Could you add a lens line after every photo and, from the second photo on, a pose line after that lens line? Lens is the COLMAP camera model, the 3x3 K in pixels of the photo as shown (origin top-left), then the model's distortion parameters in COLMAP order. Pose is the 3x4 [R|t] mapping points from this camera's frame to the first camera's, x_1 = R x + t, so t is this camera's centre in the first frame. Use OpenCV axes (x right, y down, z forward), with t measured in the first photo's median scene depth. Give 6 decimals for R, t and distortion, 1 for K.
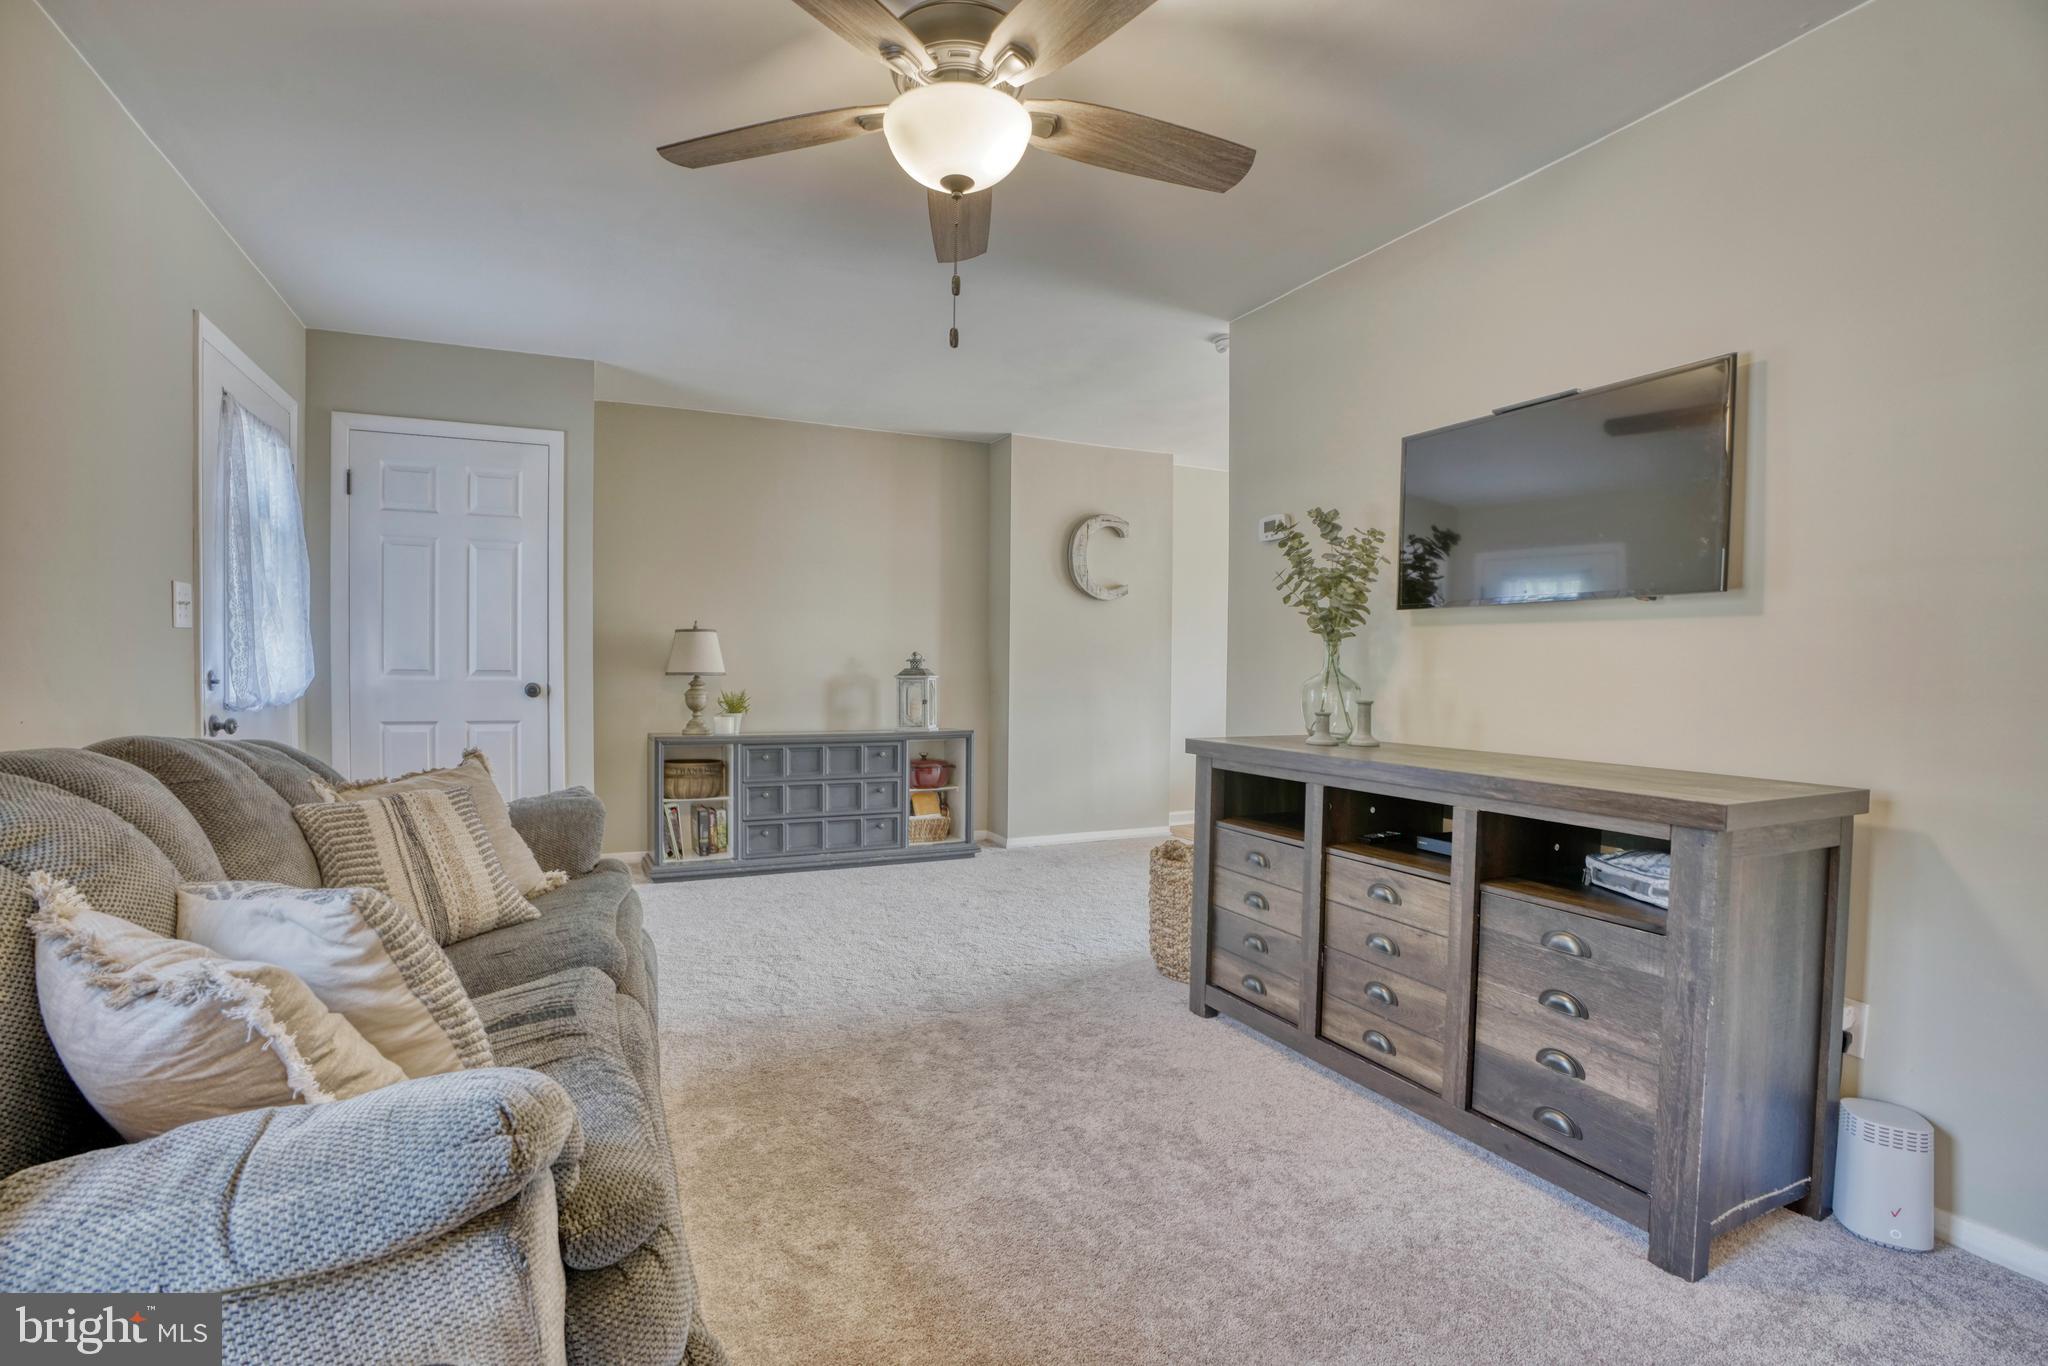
lens RADIAL K [[944.5, 0, 1018.8], [0, 944.5, 688.7], [0, 0, 1]] dist [-0.065867, 0.023716]
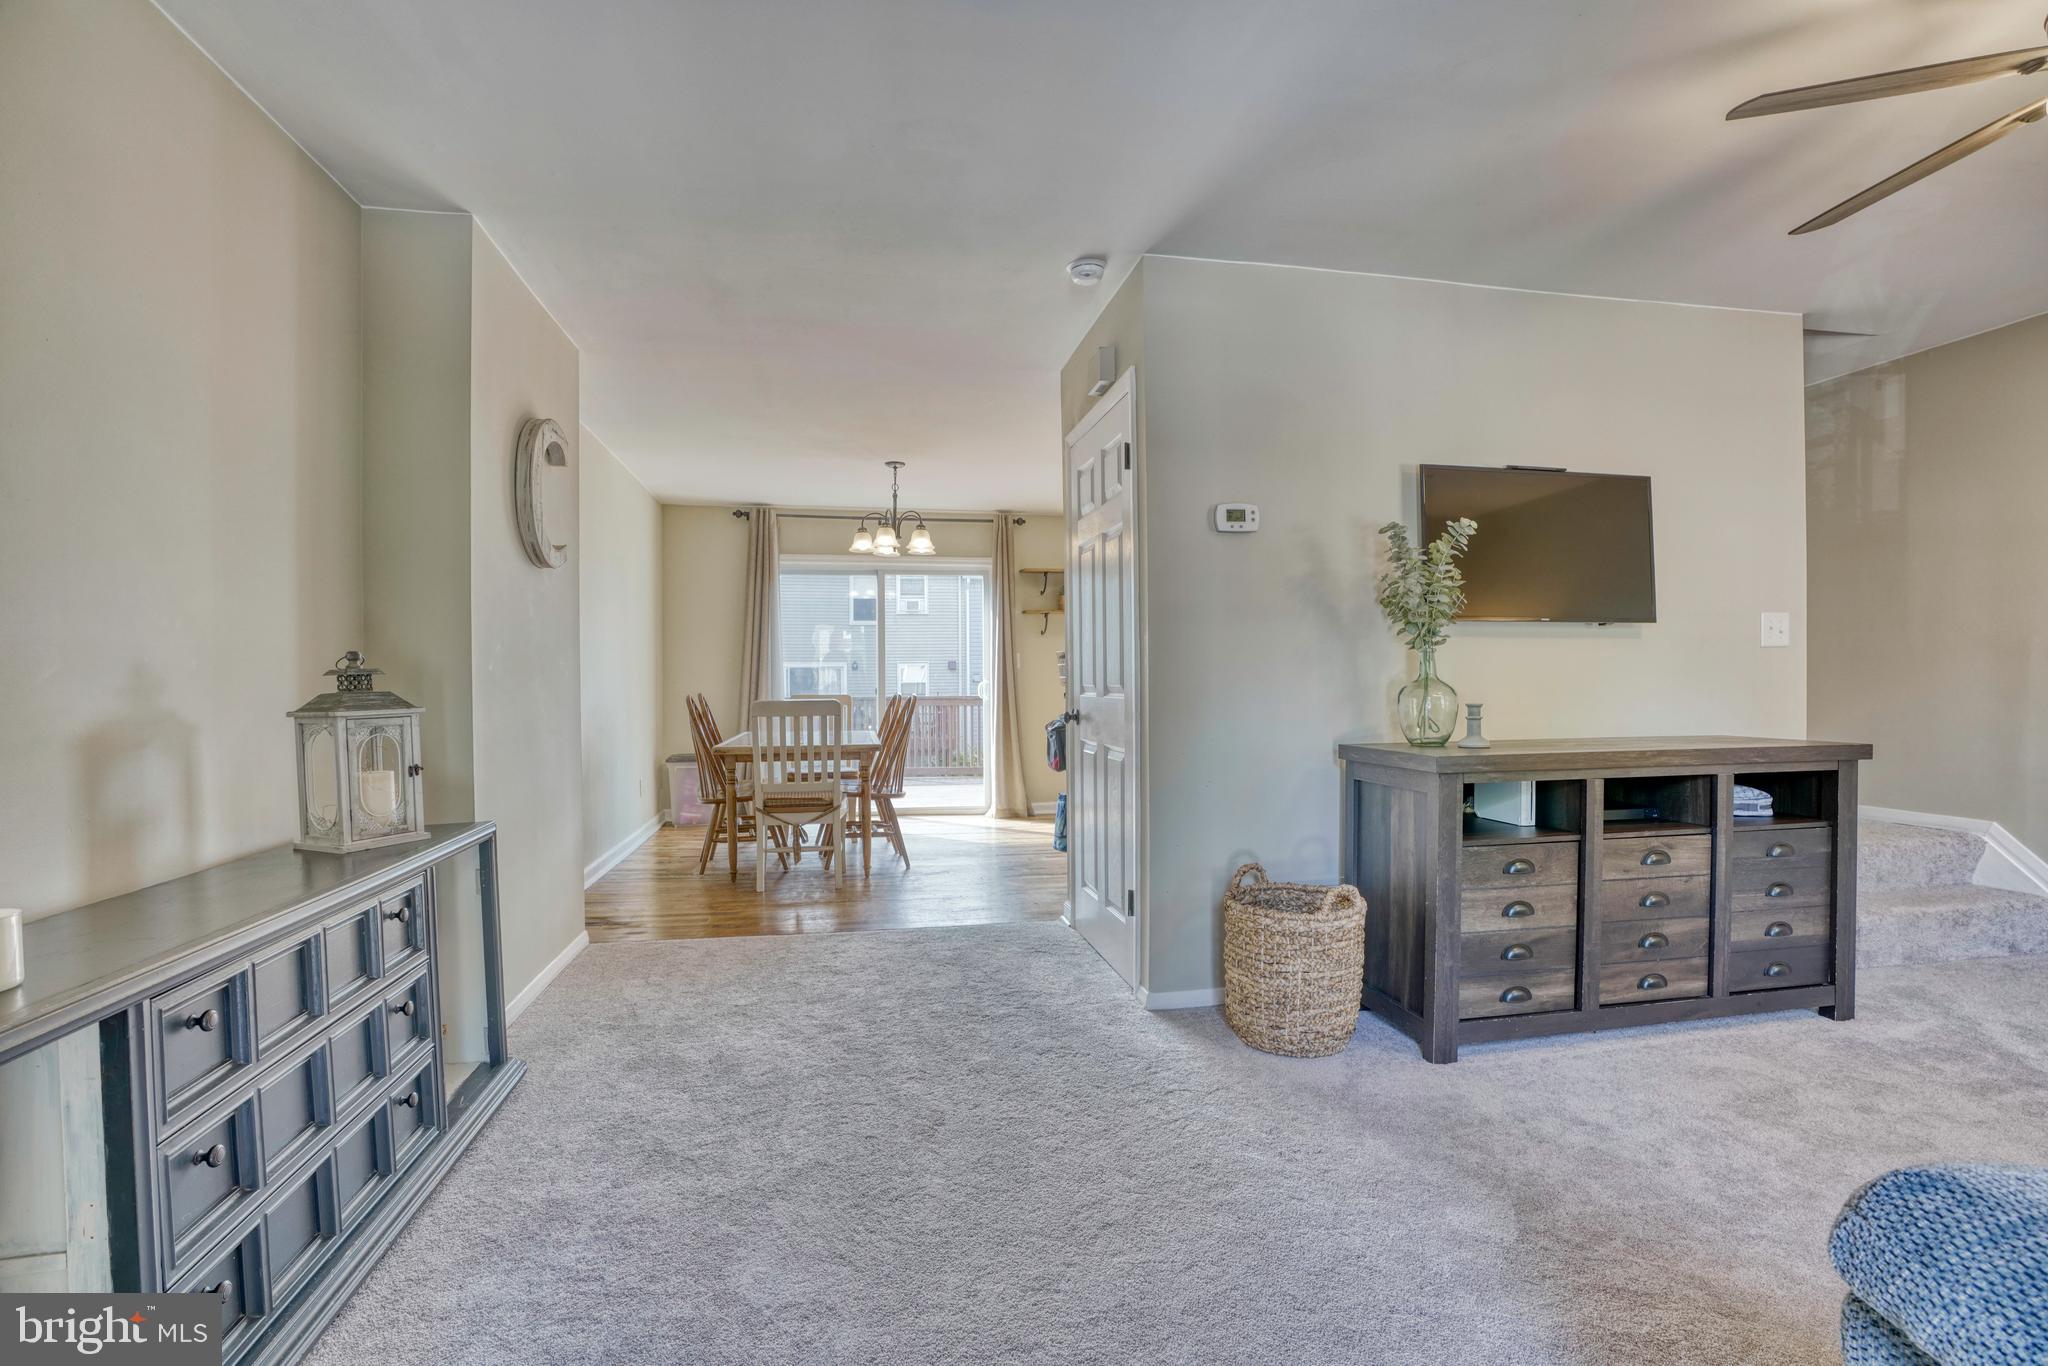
lens RADIAL K [[944.5, 0, 1003.7], [0, 944.5, 689.7], [0, 0, 1]] dist [-0.065867, 0.023716]
pose [[0.270602, -0.019620, 0.962491, -0.941307], [0.034879, 0.999336, 0.010565, -0.039205], [-0.962059, 0.030712, 0.271106, 1.426351]]
